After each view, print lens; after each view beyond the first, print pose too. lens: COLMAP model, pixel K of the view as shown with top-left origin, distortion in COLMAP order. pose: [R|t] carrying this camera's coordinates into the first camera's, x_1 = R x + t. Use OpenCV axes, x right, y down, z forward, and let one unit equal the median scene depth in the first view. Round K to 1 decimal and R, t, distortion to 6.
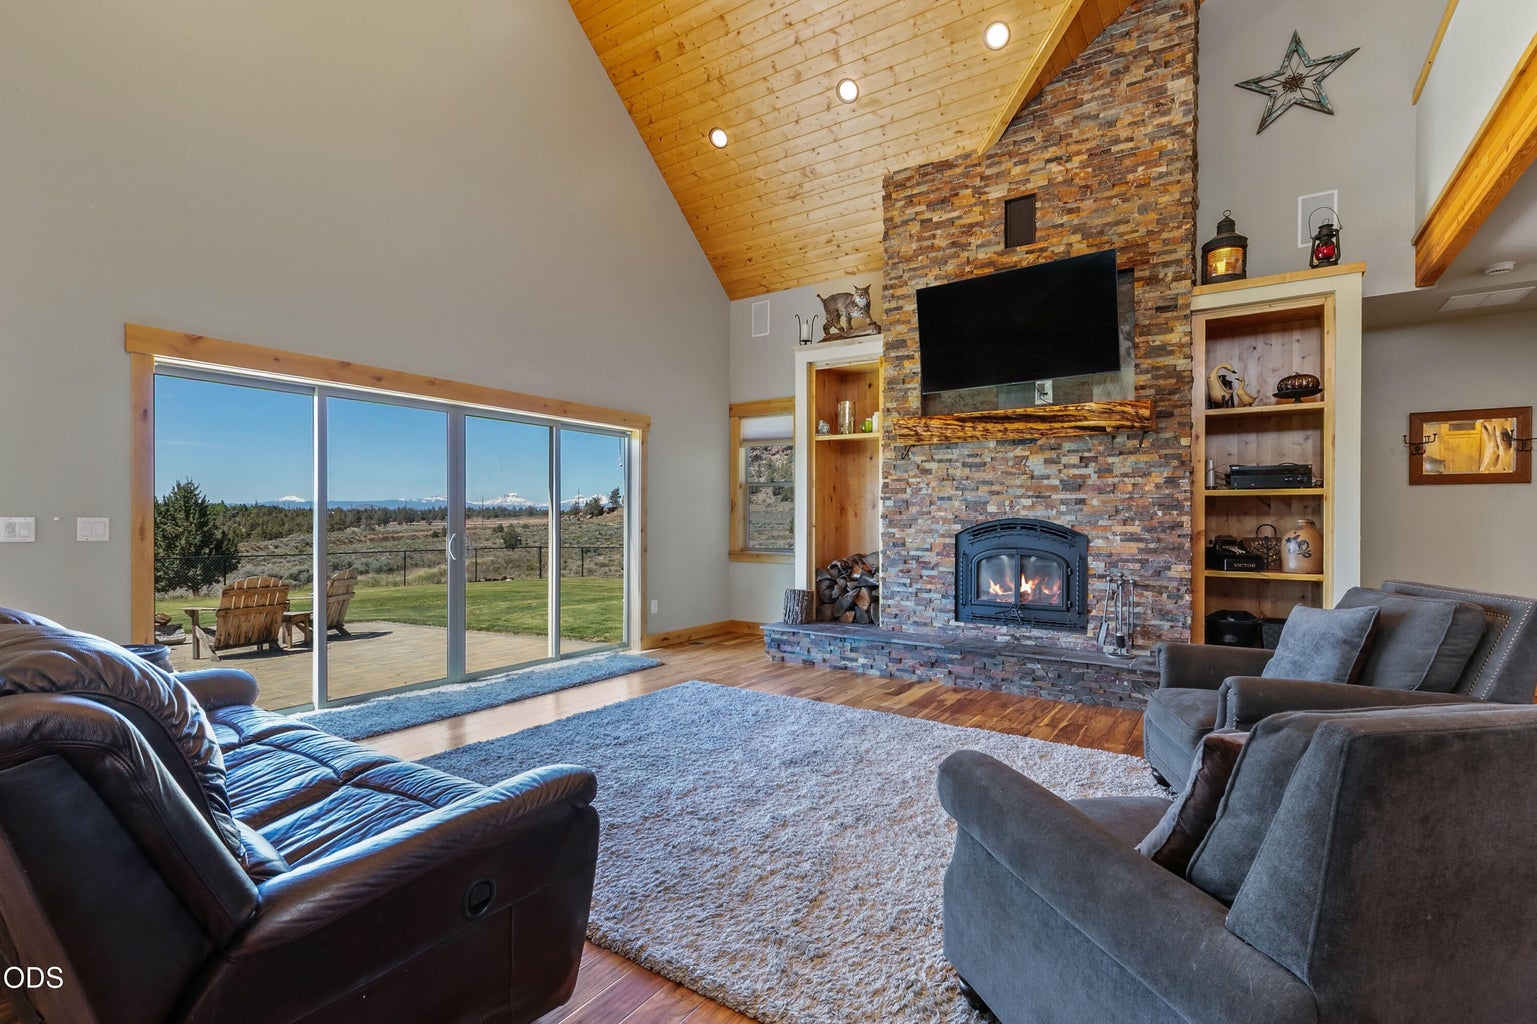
lens RADIAL K [[713.5, 0, 776.6], [0, 713.5, 513.7], [0, 0, 1]] dist [0.003984, 0.000210]
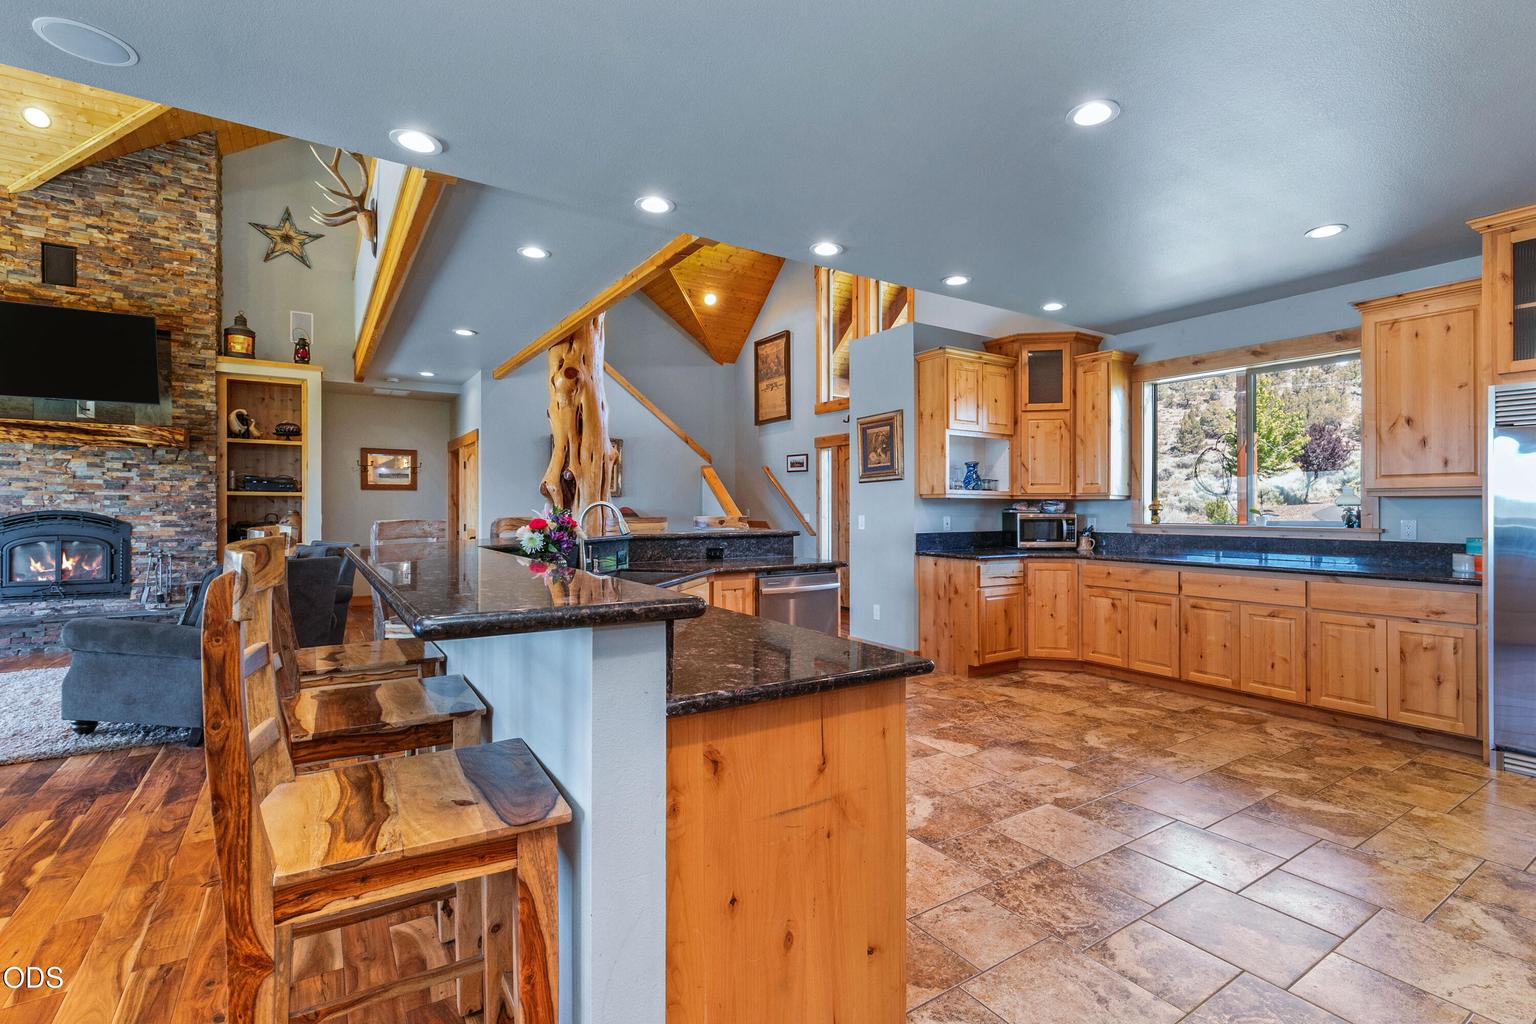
lens RADIAL K [[713.0, 0, 776.1], [0, 713.0, 513.7], [0, 0, 1]] dist [0.003984, 0.000210]
pose [[0.397732, -0.011052, 0.917435, -0.309831], [-0.008994, 0.999832, 0.015944, -0.019372], [-0.917458, -0.014593, 0.397566, -0.634266]]
